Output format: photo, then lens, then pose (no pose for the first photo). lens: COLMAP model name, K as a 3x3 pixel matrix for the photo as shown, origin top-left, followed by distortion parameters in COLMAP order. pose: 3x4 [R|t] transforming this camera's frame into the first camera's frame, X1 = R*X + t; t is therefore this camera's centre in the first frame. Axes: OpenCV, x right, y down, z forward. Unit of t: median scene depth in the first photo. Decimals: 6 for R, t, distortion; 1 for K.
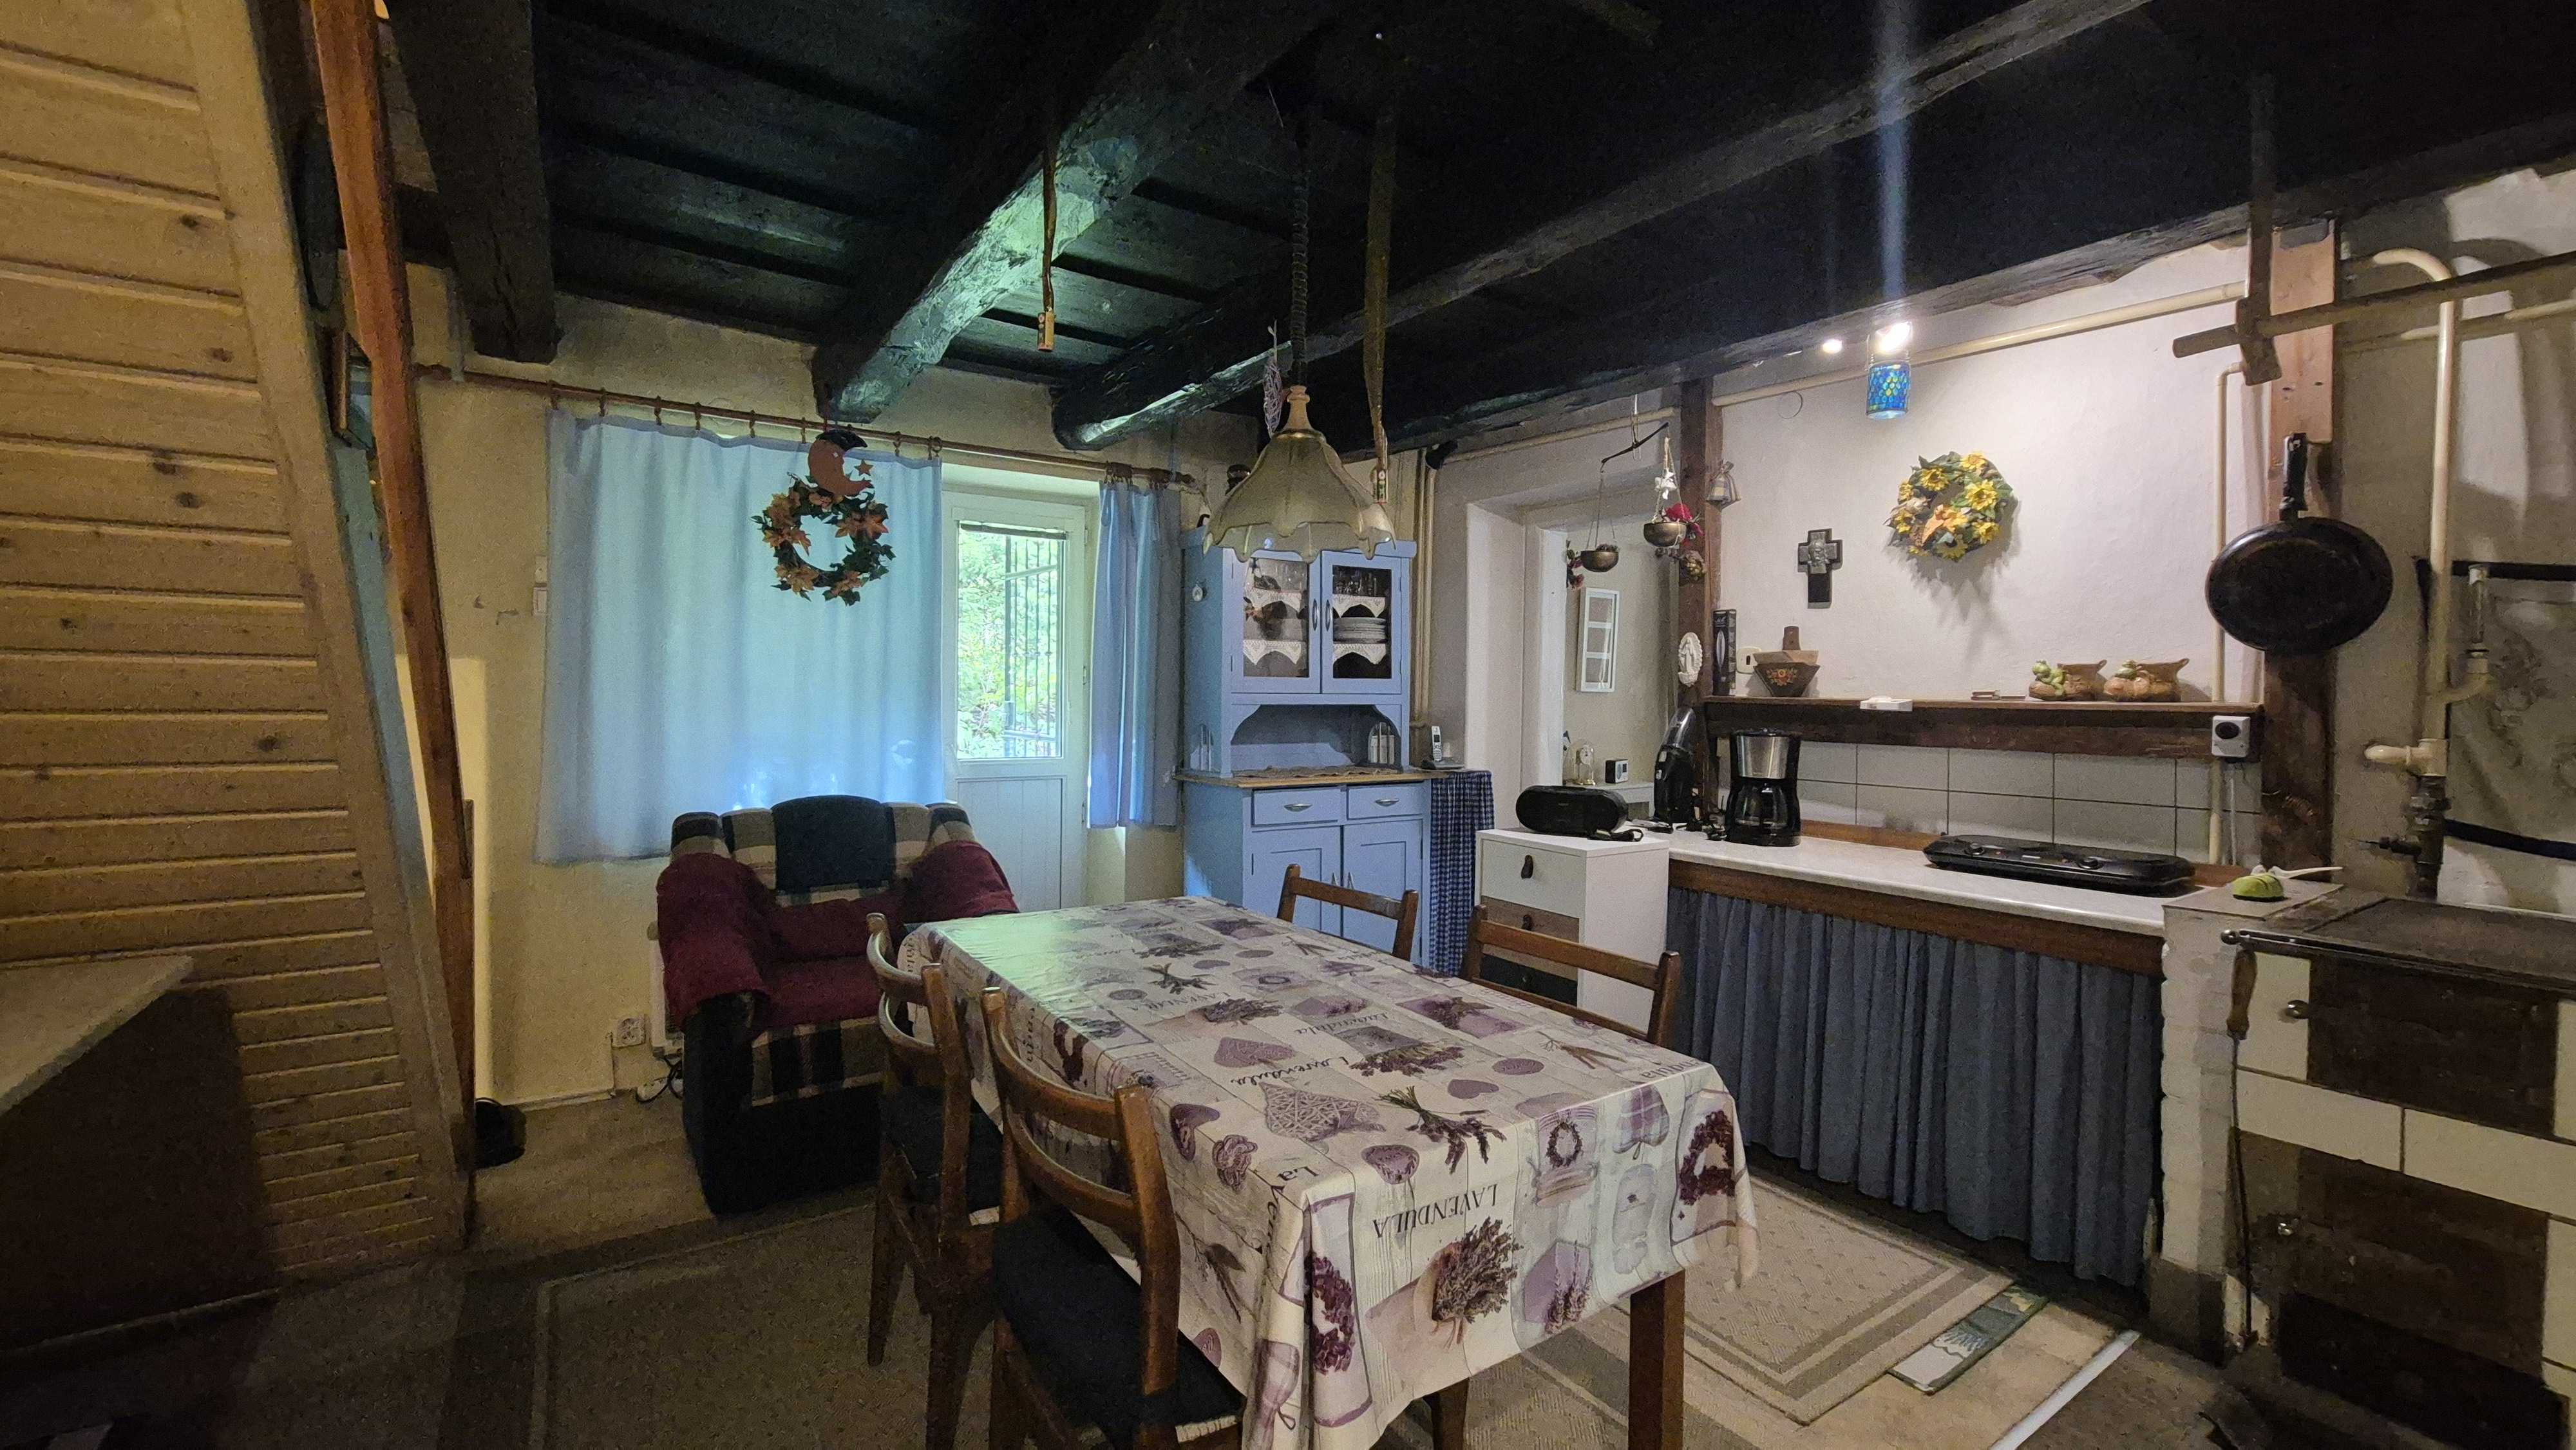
lens RADIAL K [[1052.1, 0, 1262.5], [0, 1052.1, 708.9], [0, 0, 1]] dist [-0.001017, 0.000705]
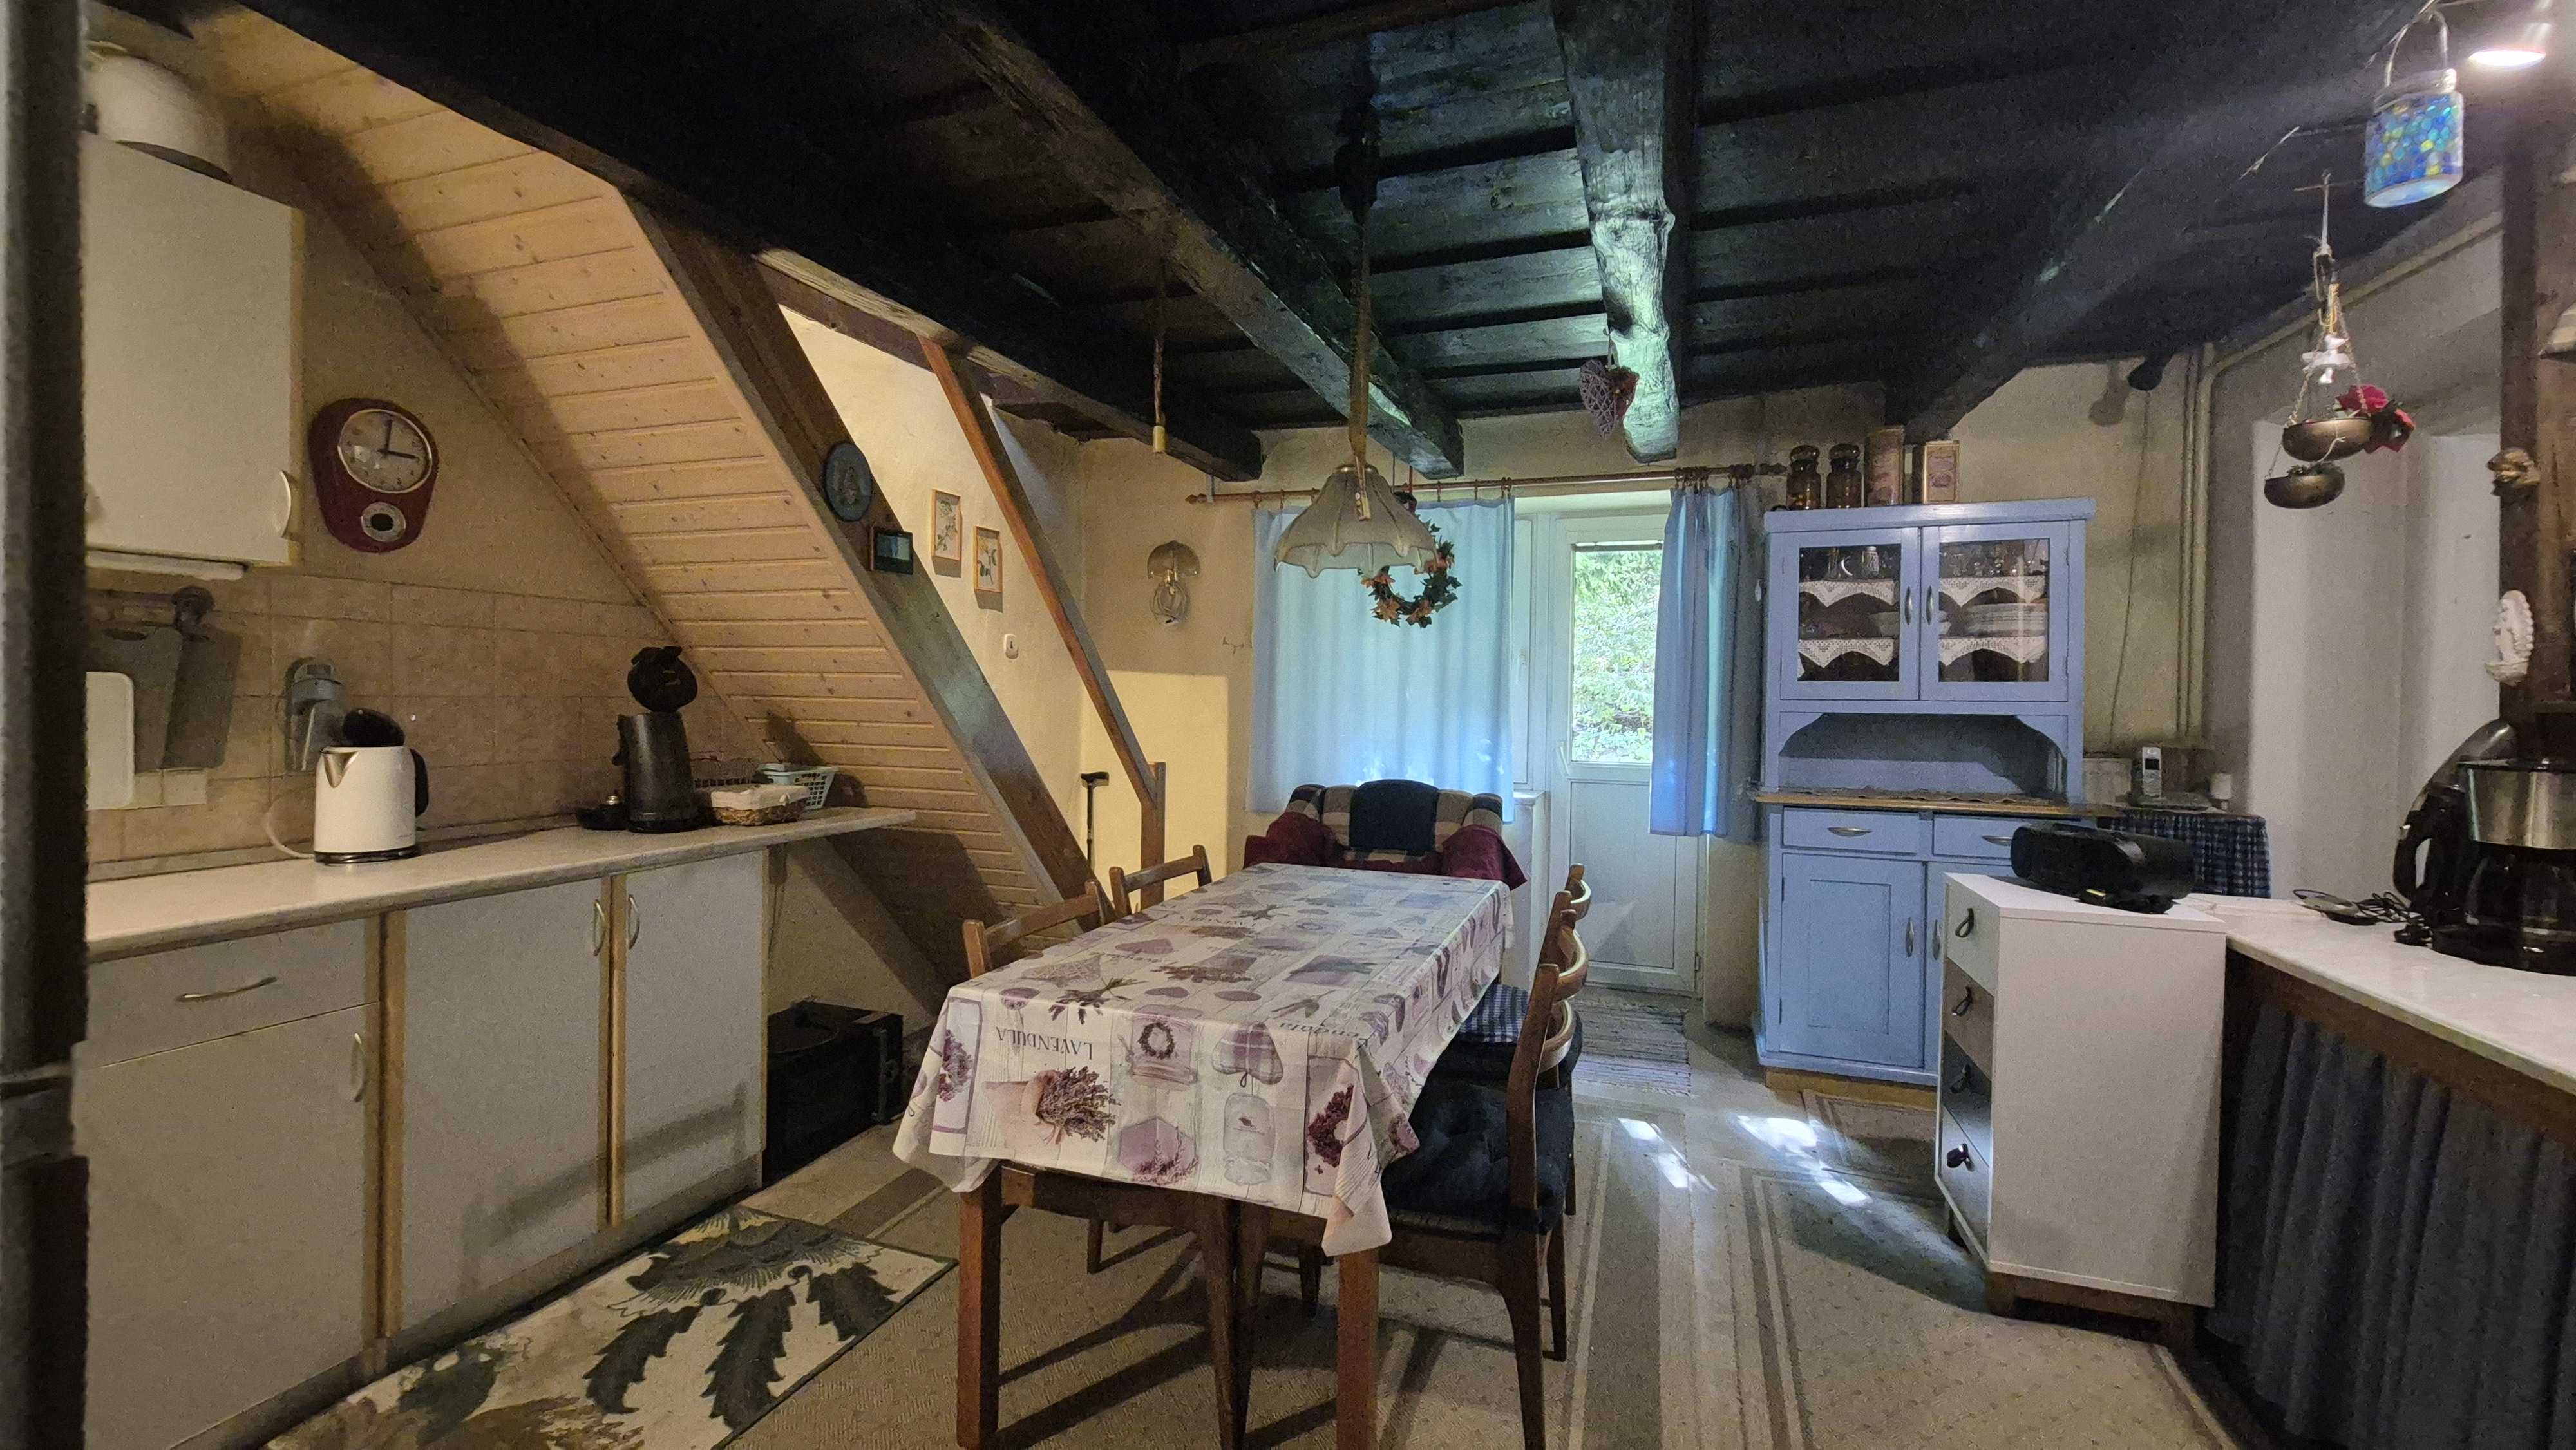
lens RADIAL K [[1052.1, 0, 1298.3], [0, 1052.1, 714.6], [0, 0, 1]] dist [-0.001017, 0.000705]
pose [[0.599332, 0.009457, -0.800444, 0.565697], [-0.019505, 0.999806, -0.002793, 0.011056], [0.800263, 0.017287, 0.599400, 0.154137]]
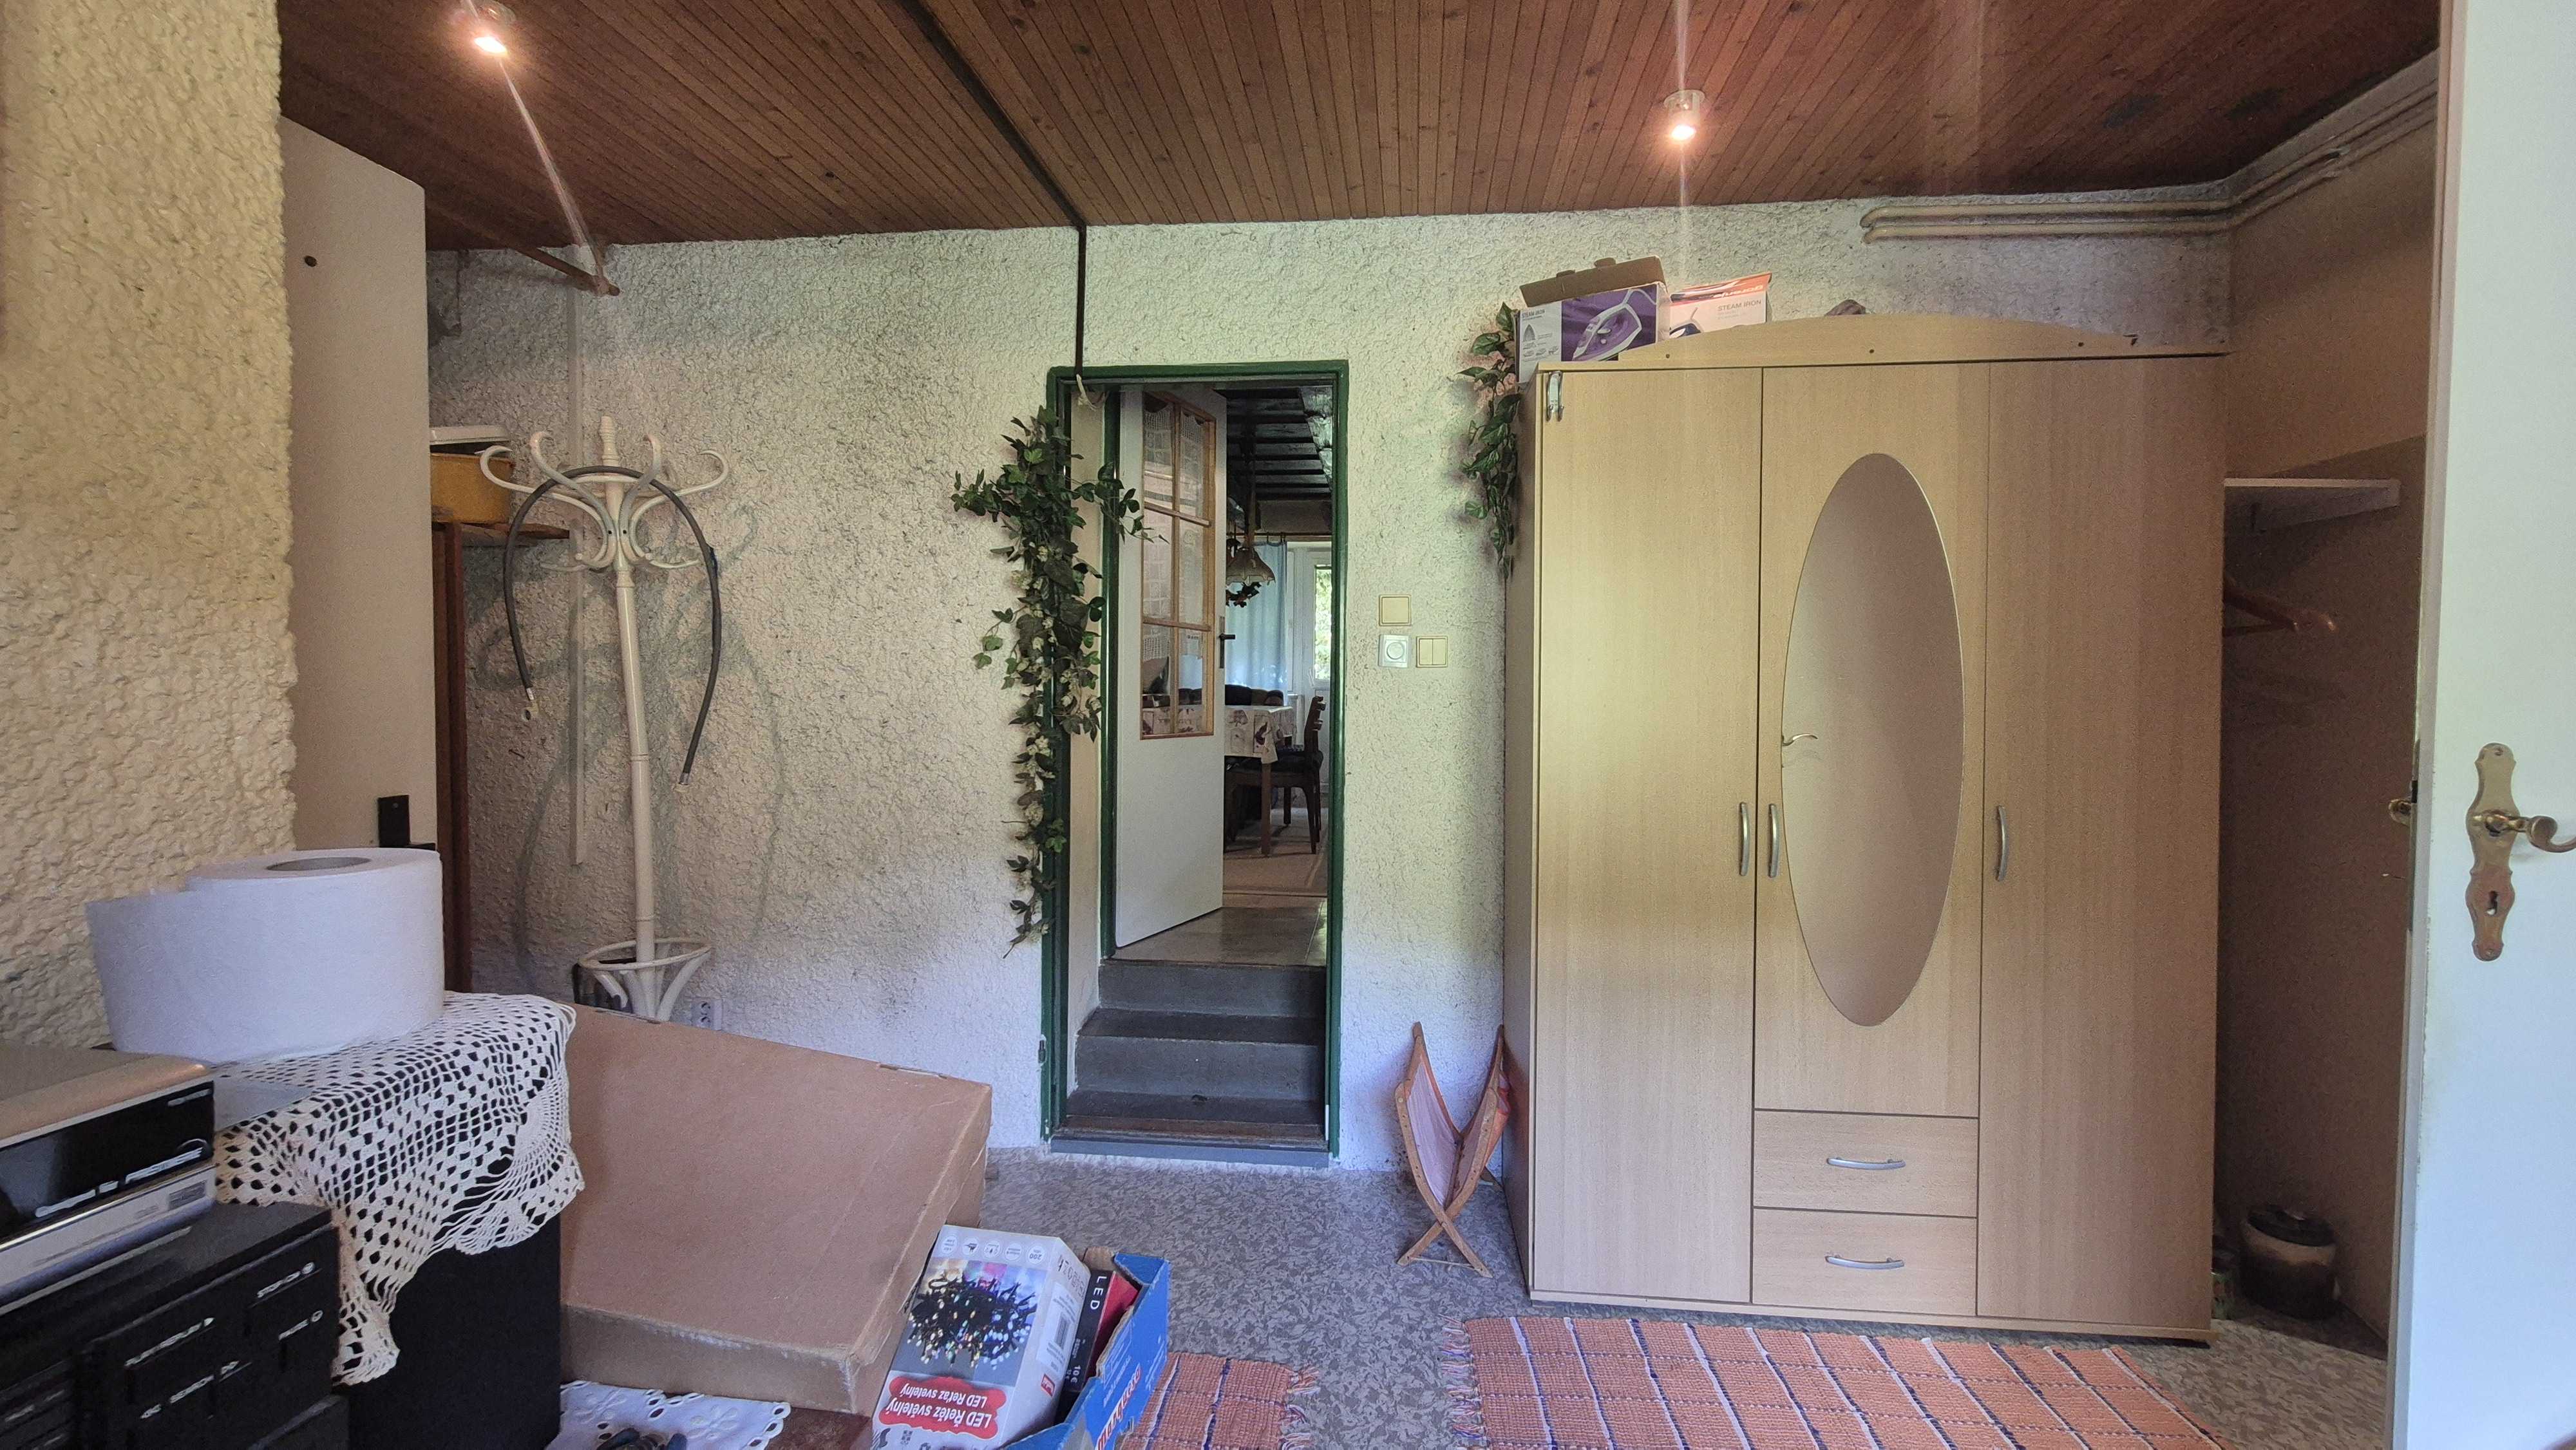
lens RADIAL K [[1052.1, 0, 1291.3], [0, 1052.1, 718.2], [0, 0, 1]] dist [-0.001017, 0.000705]
pose [[0.772067, 0.019062, -0.635255, 1.379384], [-0.009964, 0.999790, 0.017891, 0.125658], [0.635462, -0.007483, 0.772095, -0.898157]]
